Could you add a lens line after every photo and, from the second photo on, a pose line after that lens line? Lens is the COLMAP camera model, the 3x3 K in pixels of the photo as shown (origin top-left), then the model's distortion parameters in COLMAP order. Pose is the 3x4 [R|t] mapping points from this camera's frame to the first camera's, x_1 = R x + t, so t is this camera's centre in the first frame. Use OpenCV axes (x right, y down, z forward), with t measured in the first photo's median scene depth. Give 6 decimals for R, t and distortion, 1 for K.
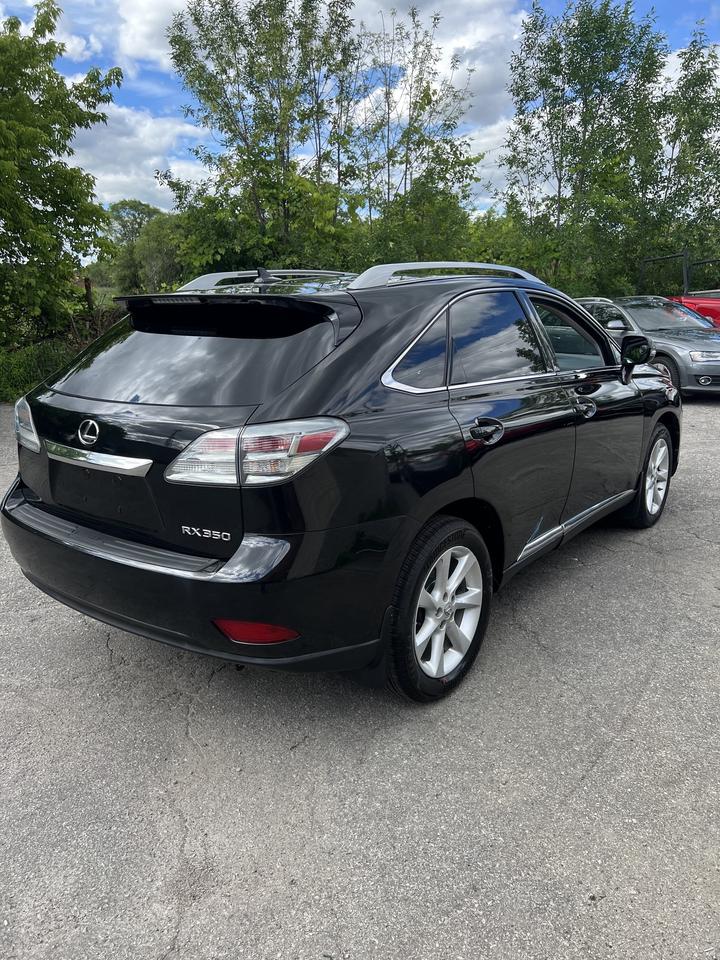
lens RADIAL K [[708.1, 0, 353.2], [0, 708.1, 479.4], [0, 0, 1]] dist [0.041824, -0.049713]
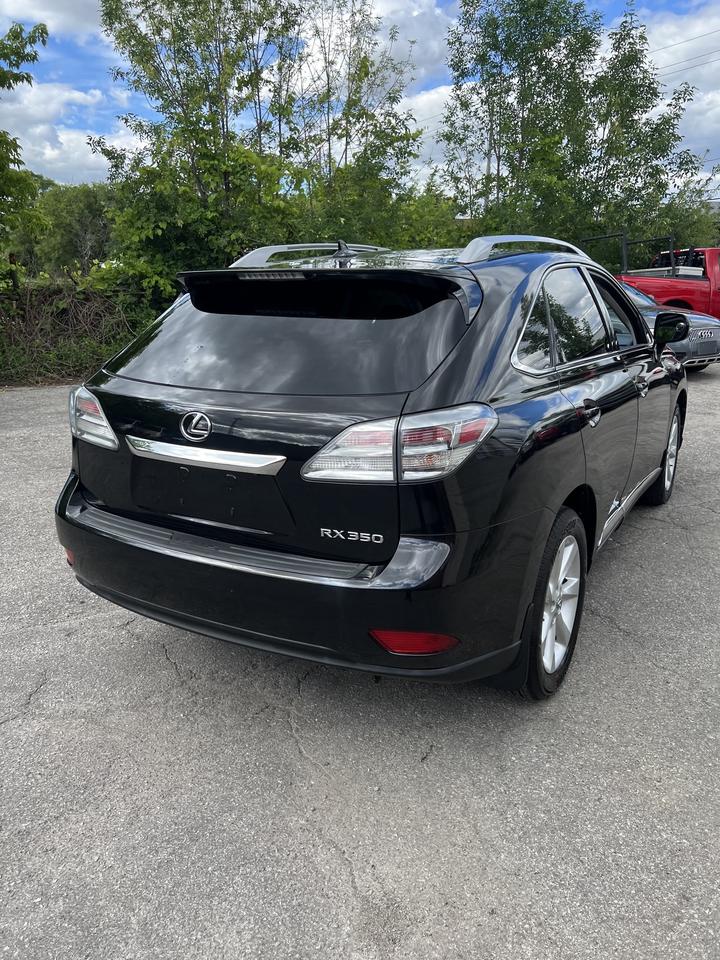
lens RADIAL K [[708.1, 0, 354.9], [0, 708.1, 481.5], [0, 0, 1]] dist [0.041824, -0.049713]
pose [[0.991826, -0.033764, 0.123051, -0.174636], [0.029980, 0.999023, 0.032480, -0.012413], [-0.124027, -0.028525, 0.991869, 0.060894]]
